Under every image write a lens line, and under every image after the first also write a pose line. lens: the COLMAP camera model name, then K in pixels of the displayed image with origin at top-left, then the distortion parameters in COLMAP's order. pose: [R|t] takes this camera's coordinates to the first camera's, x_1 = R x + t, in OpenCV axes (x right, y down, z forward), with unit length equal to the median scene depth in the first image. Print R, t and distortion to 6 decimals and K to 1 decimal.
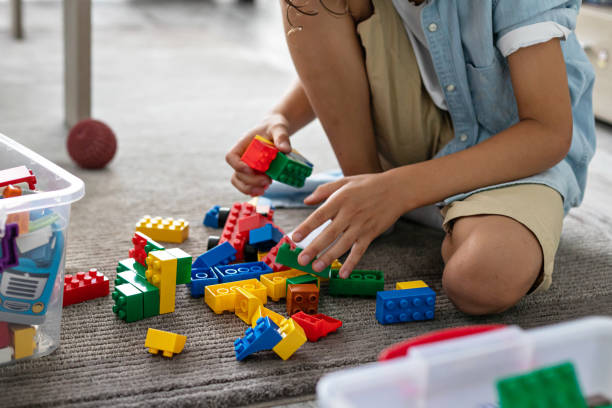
lens RADIAL K [[1029.5, 0, 271.5], [0, 1029.5, 204.9], [0, 0, 1]] dist [0.001530, -0.049623]
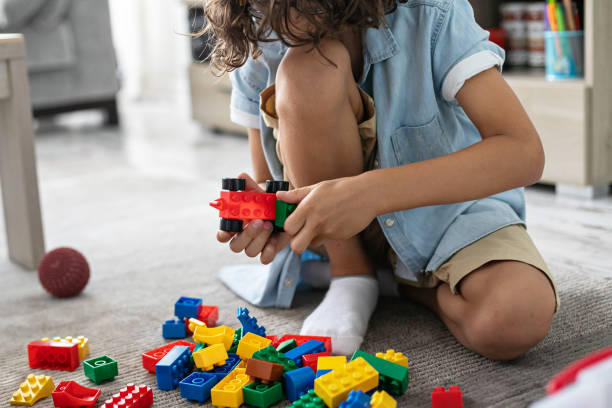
lens RADIAL K [[1029.5, 0, 271.5], [0, 1029.5, 204.9], [0, 0, 1]] dist [0.001530, -0.049623]
pose [[0.973312, -0.148624, 0.174856, -0.146914], [0.167288, 0.981098, -0.097272, 0.007413], [-0.157094, 0.123927, 0.979777, -0.008751]]
